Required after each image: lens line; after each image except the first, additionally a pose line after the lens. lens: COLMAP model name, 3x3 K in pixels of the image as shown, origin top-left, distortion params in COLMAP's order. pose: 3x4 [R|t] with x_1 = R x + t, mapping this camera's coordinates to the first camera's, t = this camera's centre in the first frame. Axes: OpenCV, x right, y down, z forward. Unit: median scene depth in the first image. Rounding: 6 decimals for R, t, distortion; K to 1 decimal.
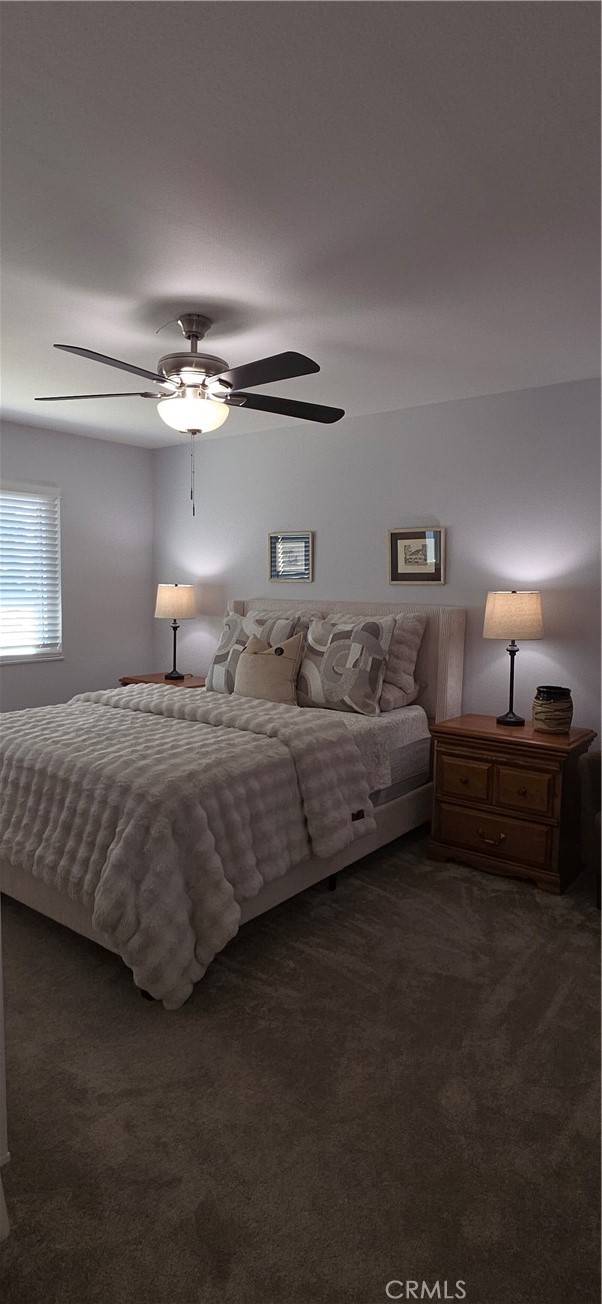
lens RADIAL K [[700.9, 0, 300.9], [0, 700.9, 653.2], [0, 0, 1]] dist [-0.001284, -0.000056]
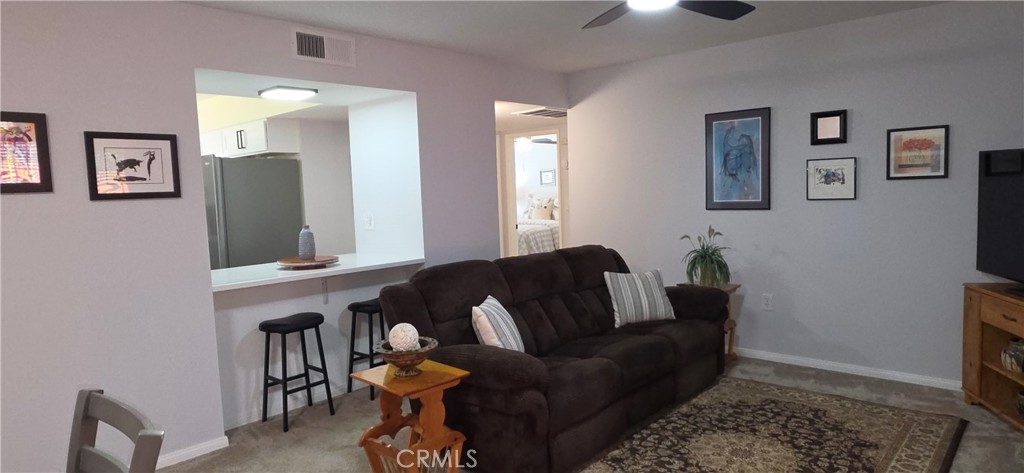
lens RADIAL K [[637.5, 0, 512.0], [0, 637.5, 237.8], [0, 0, 1]] dist [-0.005173, -0.000444]
pose [[0.996510, -0.045211, -0.070163, 0.016423], [0.043554, 0.998739, -0.024962, 0.204239], [0.071203, 0.021819, 0.997223, -1.957860]]
